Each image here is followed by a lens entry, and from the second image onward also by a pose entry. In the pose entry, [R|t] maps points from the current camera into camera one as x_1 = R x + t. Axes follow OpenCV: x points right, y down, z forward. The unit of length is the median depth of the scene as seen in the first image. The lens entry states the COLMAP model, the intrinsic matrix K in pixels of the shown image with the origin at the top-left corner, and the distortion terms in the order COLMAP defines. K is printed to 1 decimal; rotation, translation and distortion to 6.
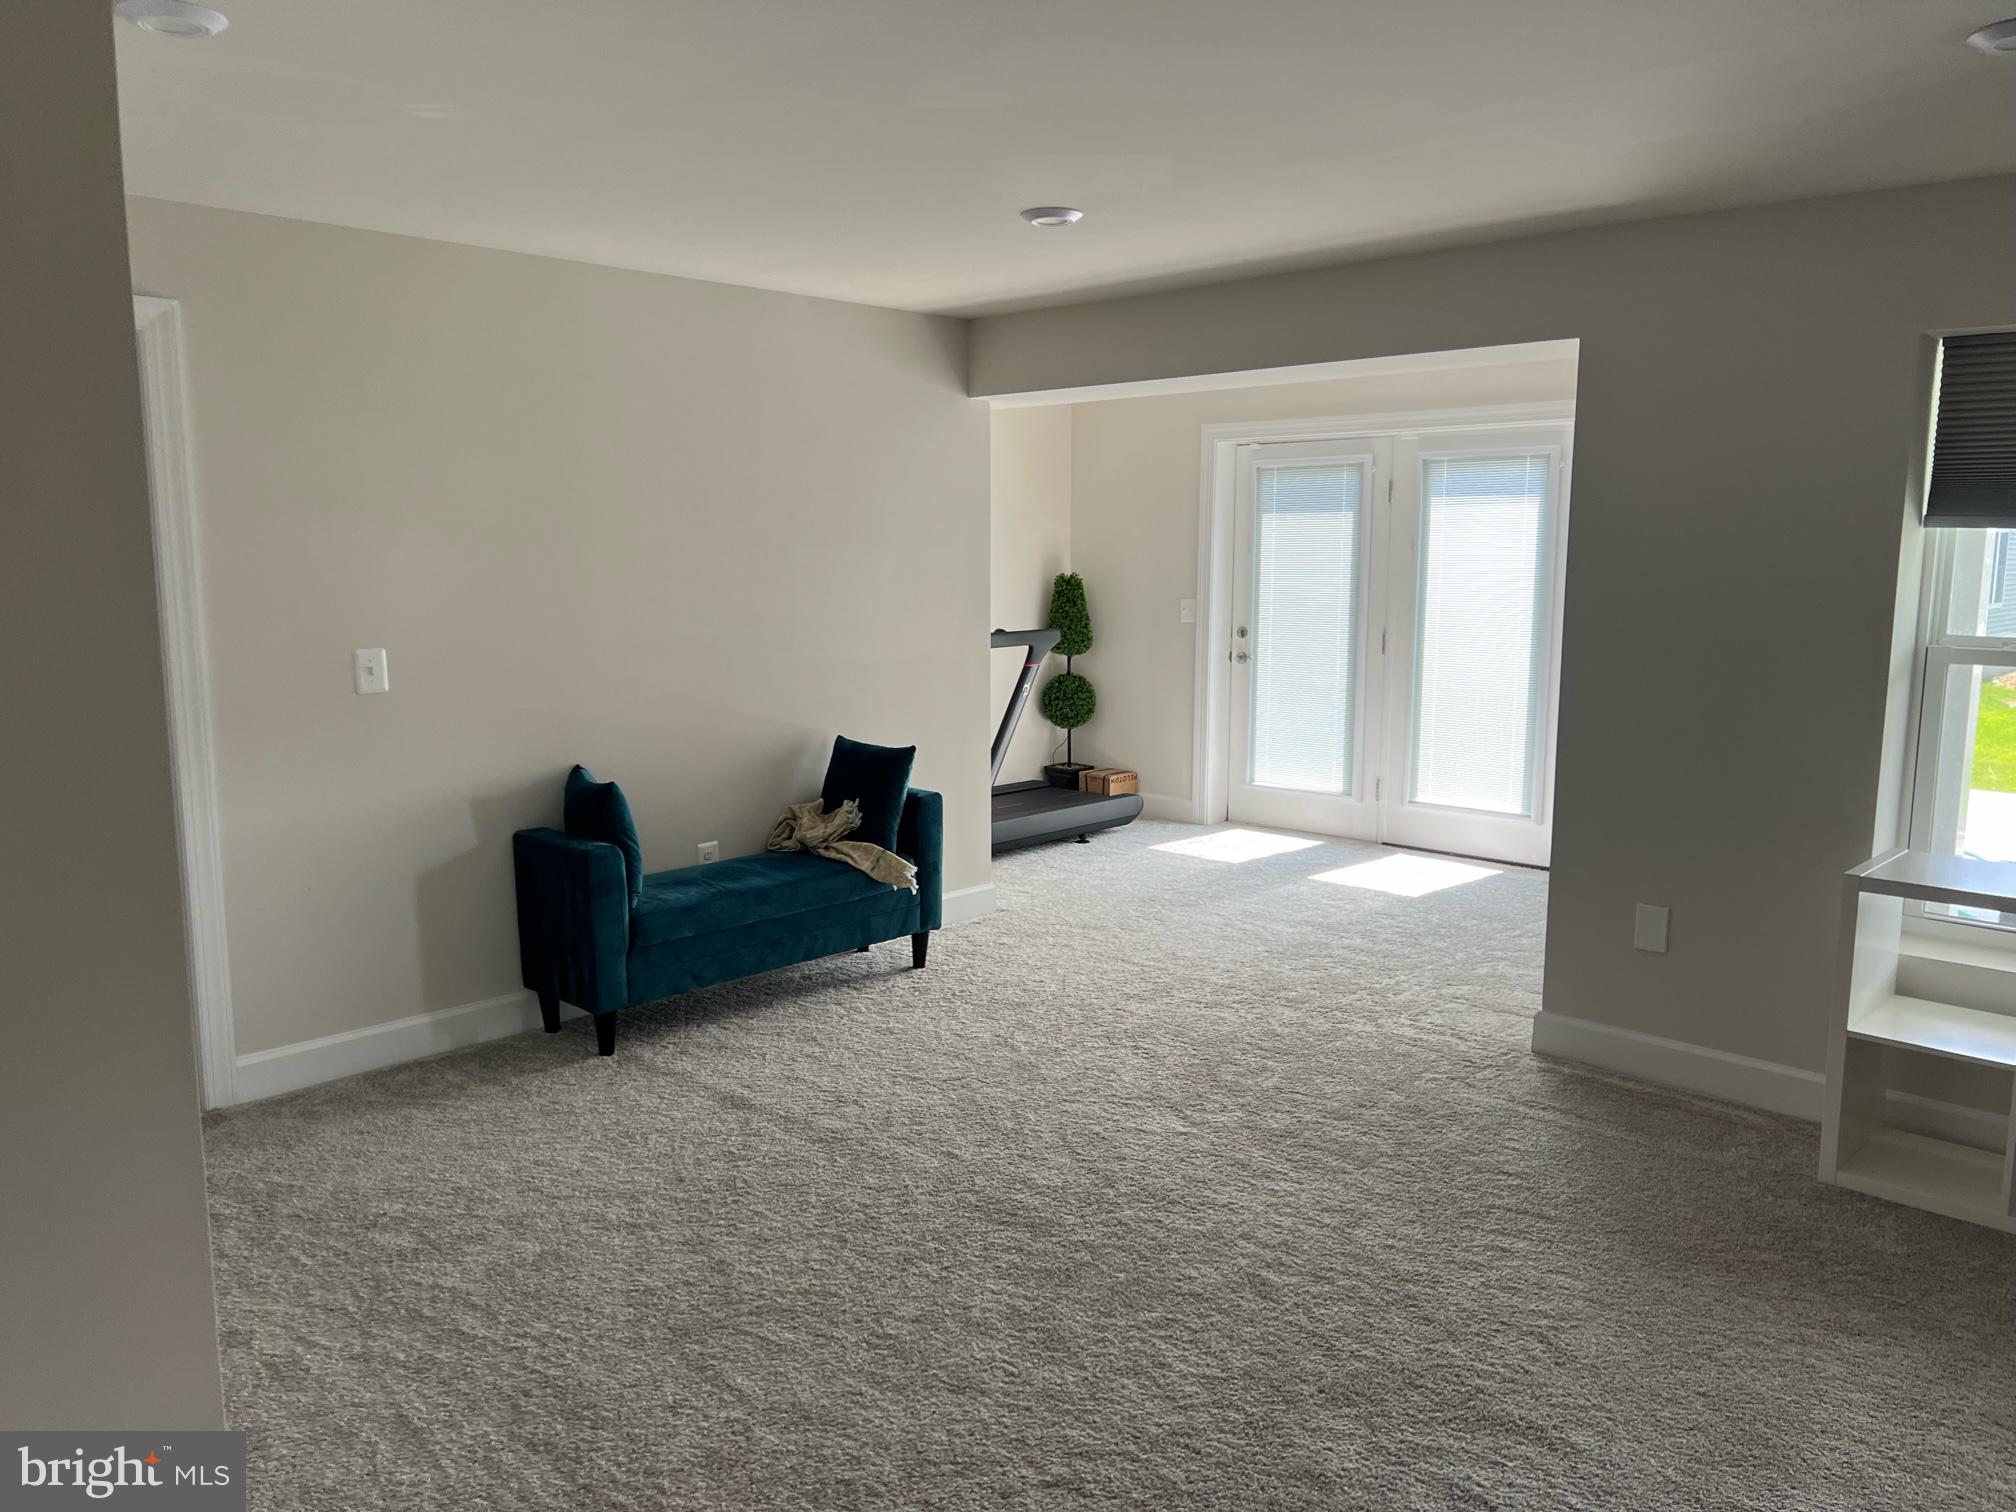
lens RADIAL K [[1537.4, 0, 942.9], [0, 1537.4, 775.6], [0, 0, 1]] dist [0.059299, -0.060748]
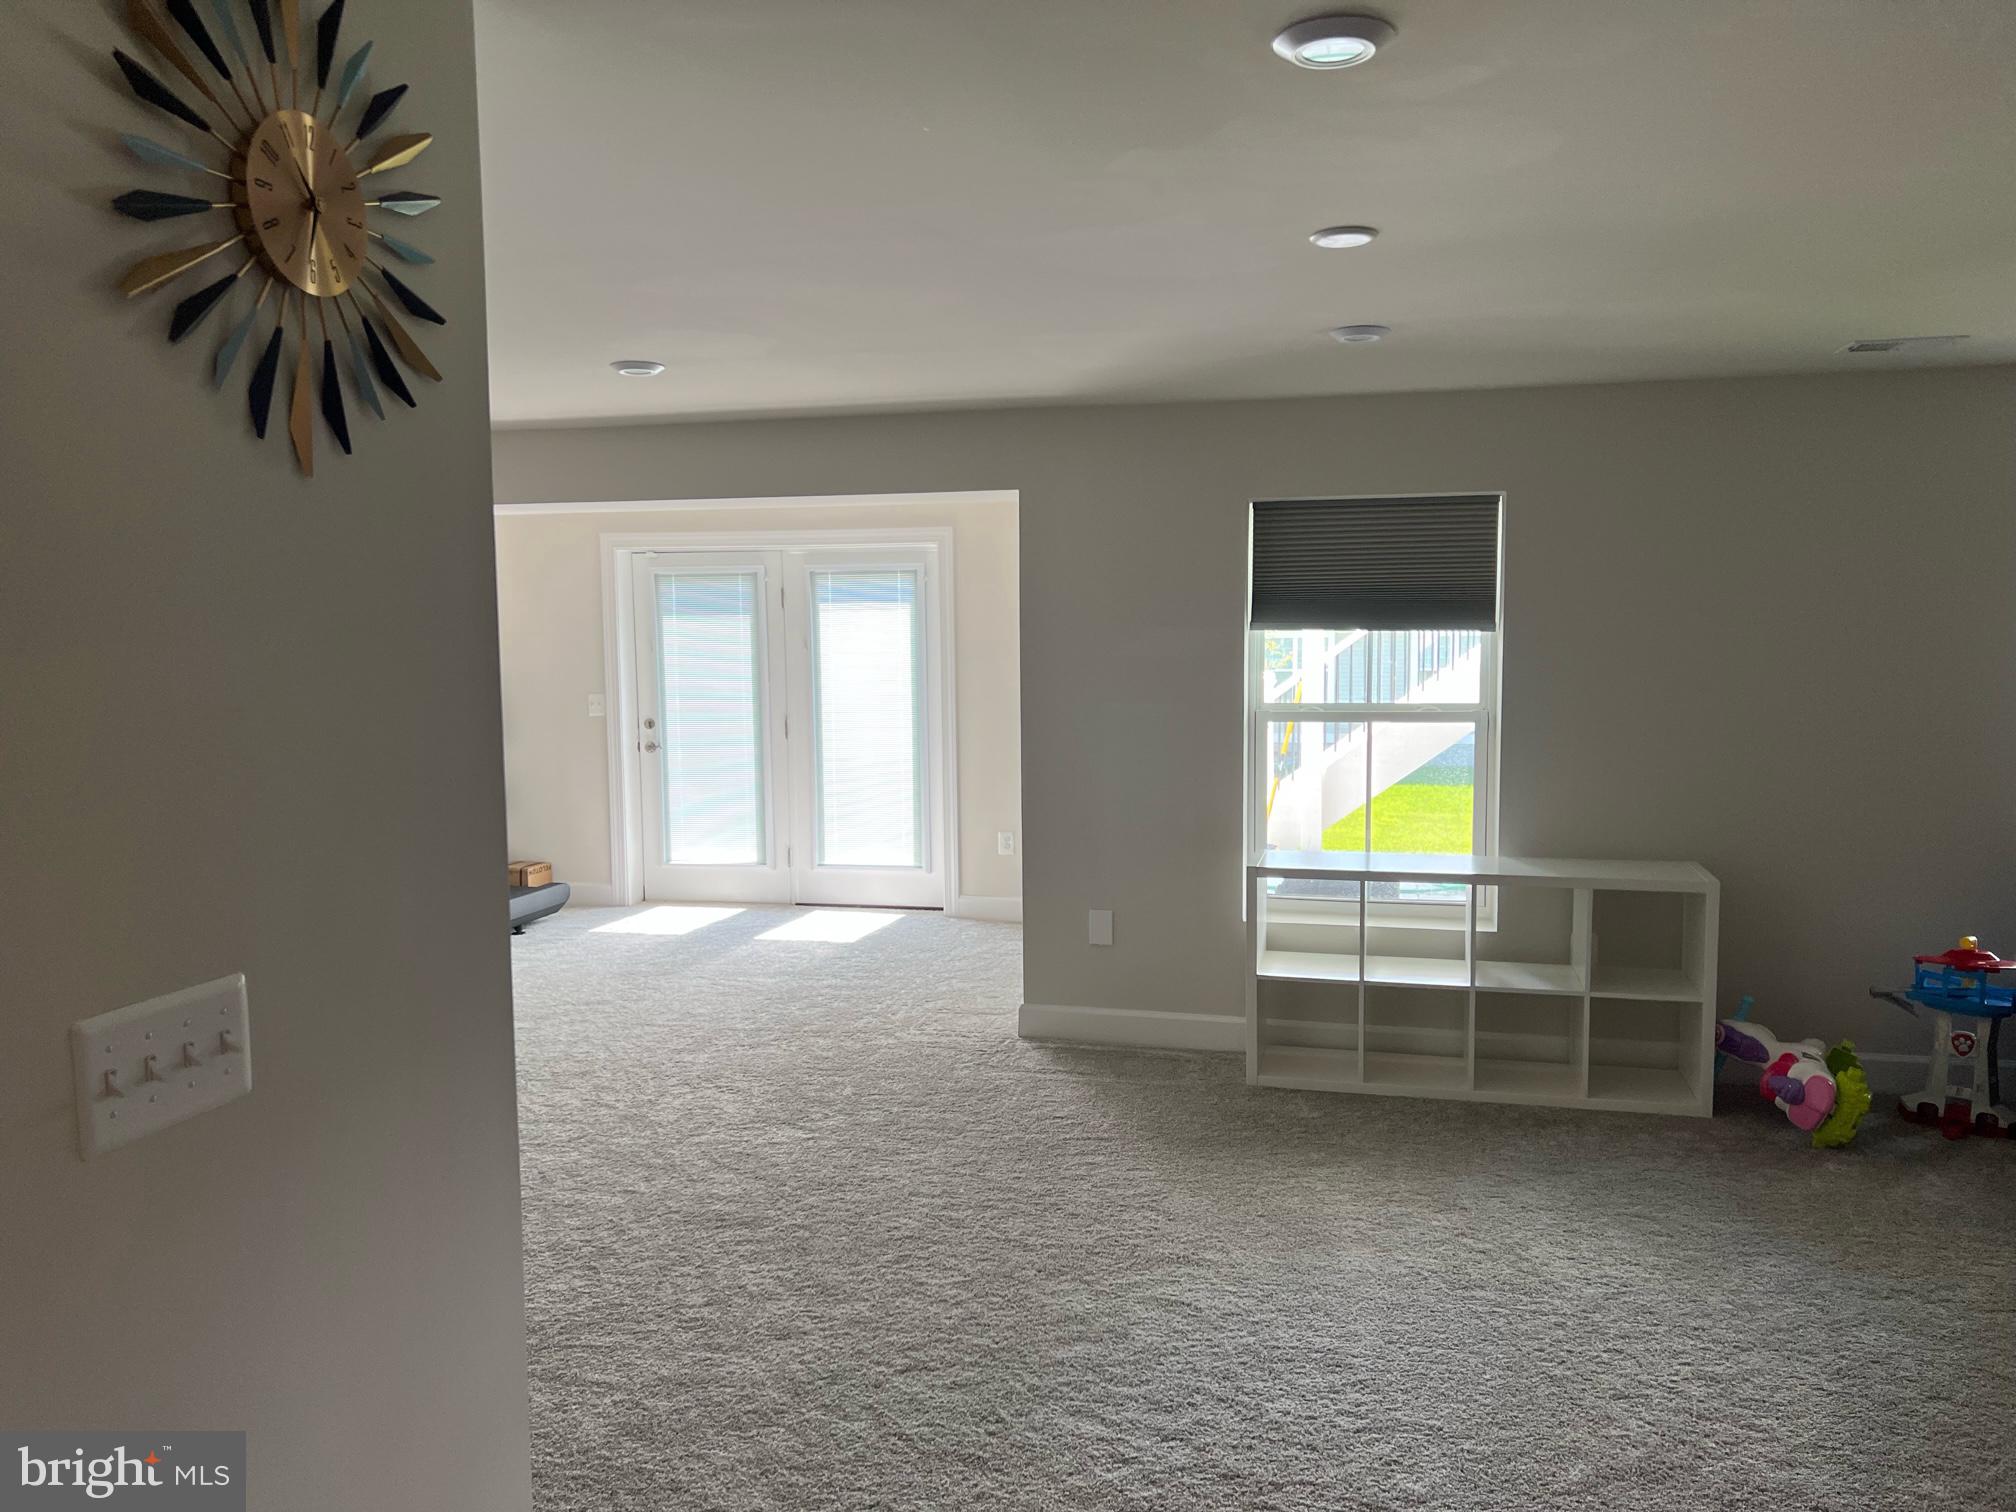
lens RADIAL K [[1537.4, 0, 990.0], [0, 1537.4, 770.0], [0, 0, 1]] dist [0.059299, -0.060748]
pose [[0.867102, -0.053620, 0.495236, -0.256543], [0.085822, 0.995404, -0.042491, 0.010642], [-0.490682, 0.079346, 0.867719, -0.103299]]
